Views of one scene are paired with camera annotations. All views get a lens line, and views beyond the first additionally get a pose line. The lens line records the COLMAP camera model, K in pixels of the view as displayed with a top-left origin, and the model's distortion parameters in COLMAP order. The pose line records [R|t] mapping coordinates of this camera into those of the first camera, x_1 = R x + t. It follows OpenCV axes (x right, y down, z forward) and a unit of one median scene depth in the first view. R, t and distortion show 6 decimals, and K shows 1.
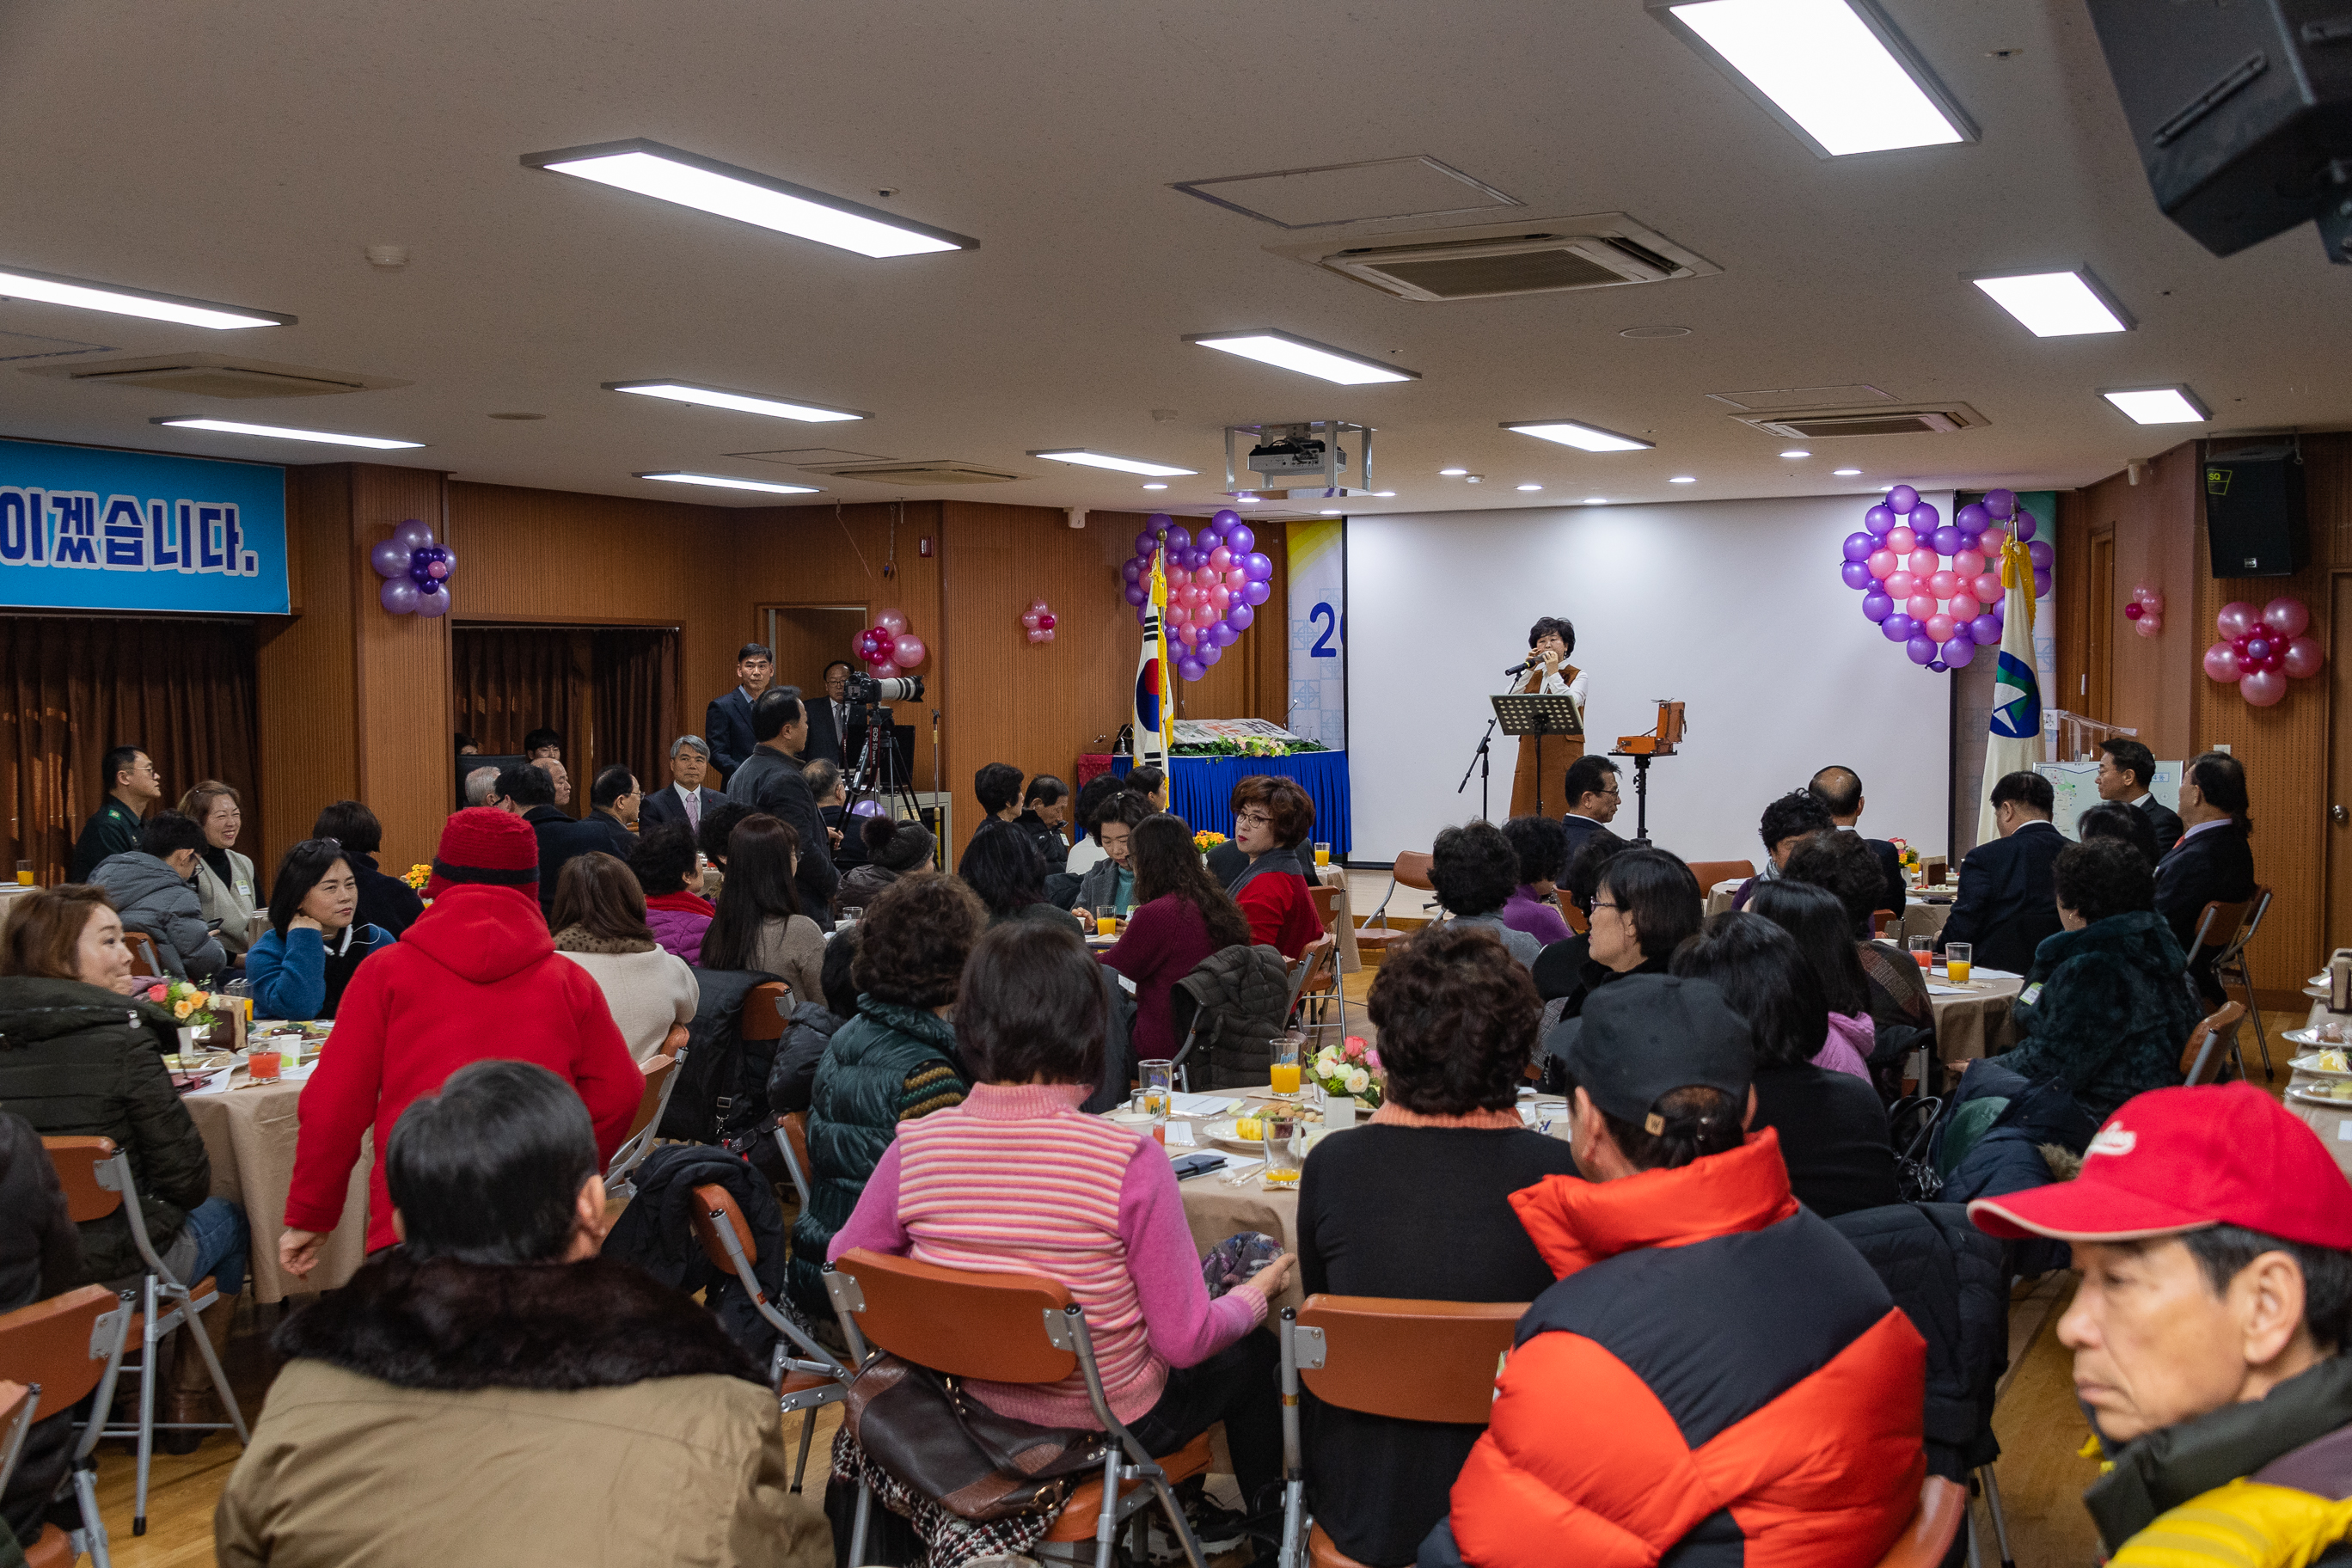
lens RADIAL K [[2369.1, 0, 1176.0], [0, 2369.1, 784.0], [0, 0, 1]] dist [-0.007399, -0.008306]
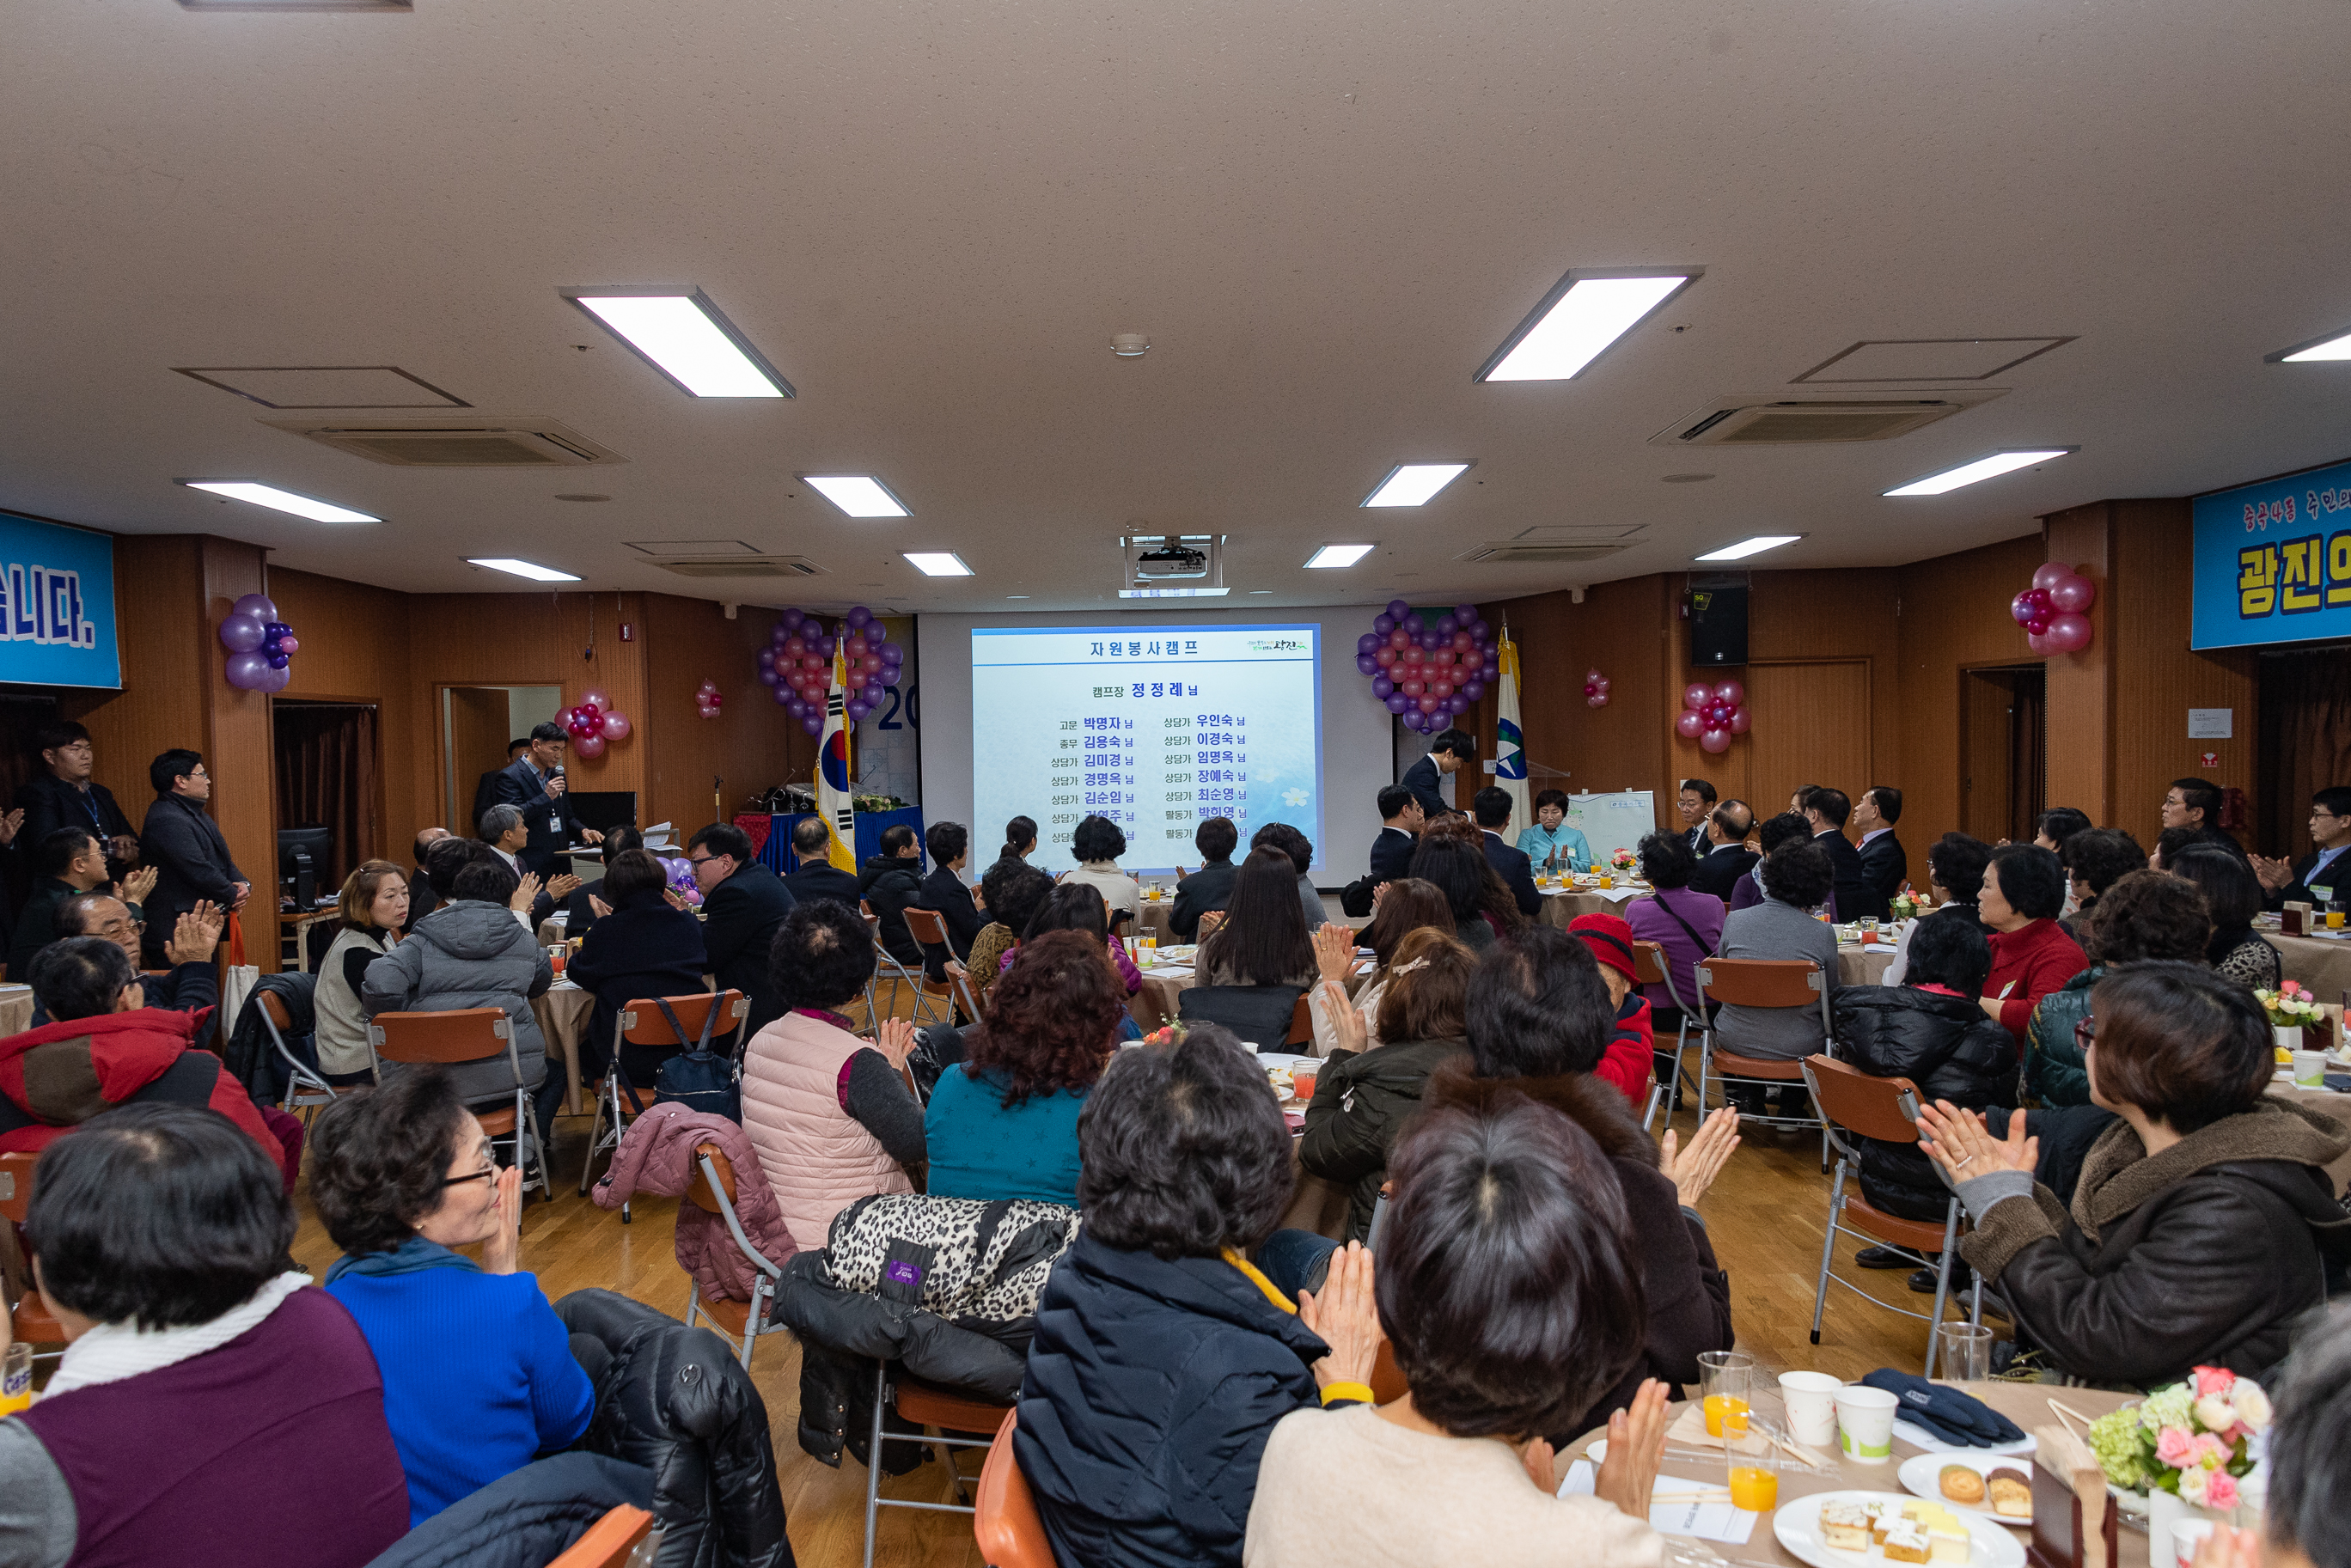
lens RADIAL K [[1783.0, 0, 1175.5], [0, 1783.0, 784.0], [0, 0, 1]] dist [0.033039, -0.070541]
pose [[0.878452, -0.022902, 0.477282, -0.346216], [0.035217, 0.999237, -0.016869, -0.005988], [-0.476531, 0.031627, 0.878588, 0.161334]]
